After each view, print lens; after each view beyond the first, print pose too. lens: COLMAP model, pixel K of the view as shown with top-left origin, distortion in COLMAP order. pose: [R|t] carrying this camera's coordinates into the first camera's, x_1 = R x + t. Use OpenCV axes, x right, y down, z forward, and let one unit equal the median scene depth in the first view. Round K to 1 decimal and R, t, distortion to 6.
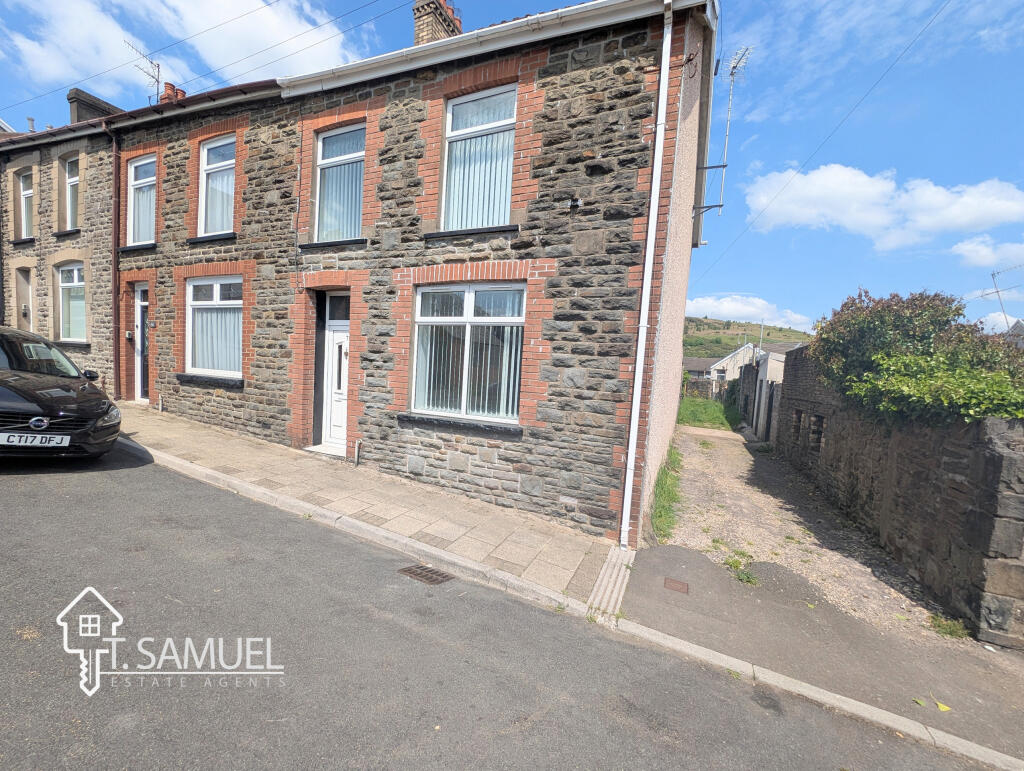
lens RADIAL K [[388.5, 0, 510.6], [0, 388.5, 395.2], [0, 0, 1]] dist [0.002773, -0.001889]
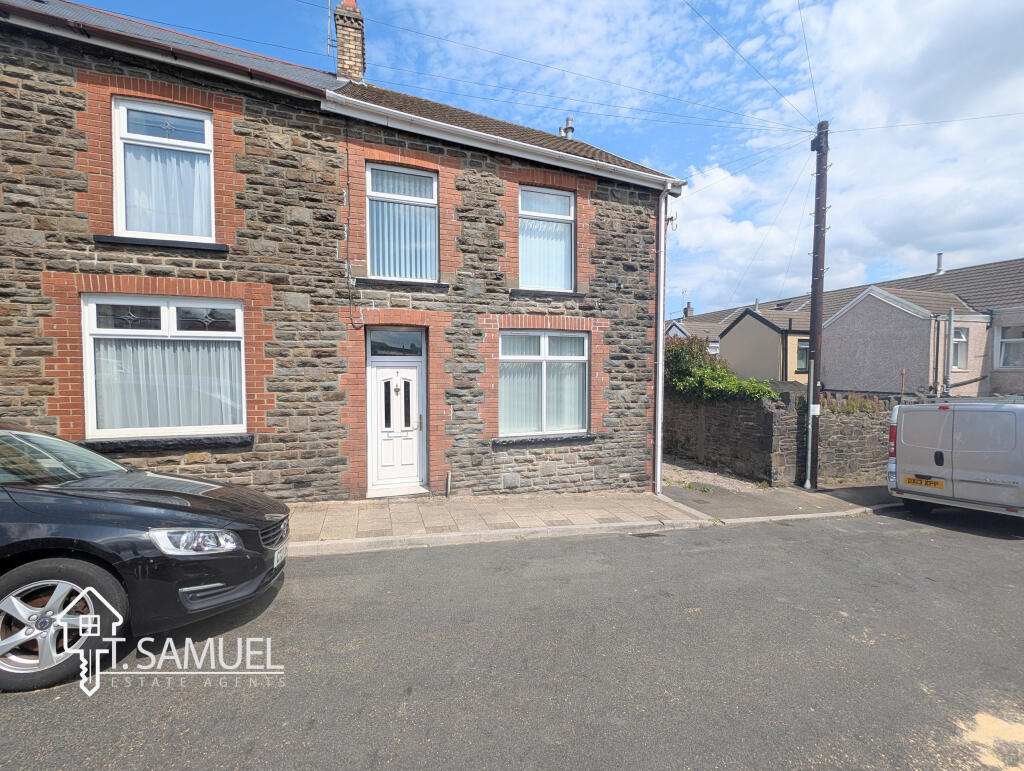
lens RADIAL K [[388.5, 0, 507.0], [0, 388.5, 381.8], [0, 0, 1]] dist [0.002773, -0.001889]
pose [[0.759657, -0.077866, 0.645645, -1.023230], [0.087899, 0.995989, 0.016697, -0.145030], [-0.644356, 0.044067, 0.763455, 0.091320]]
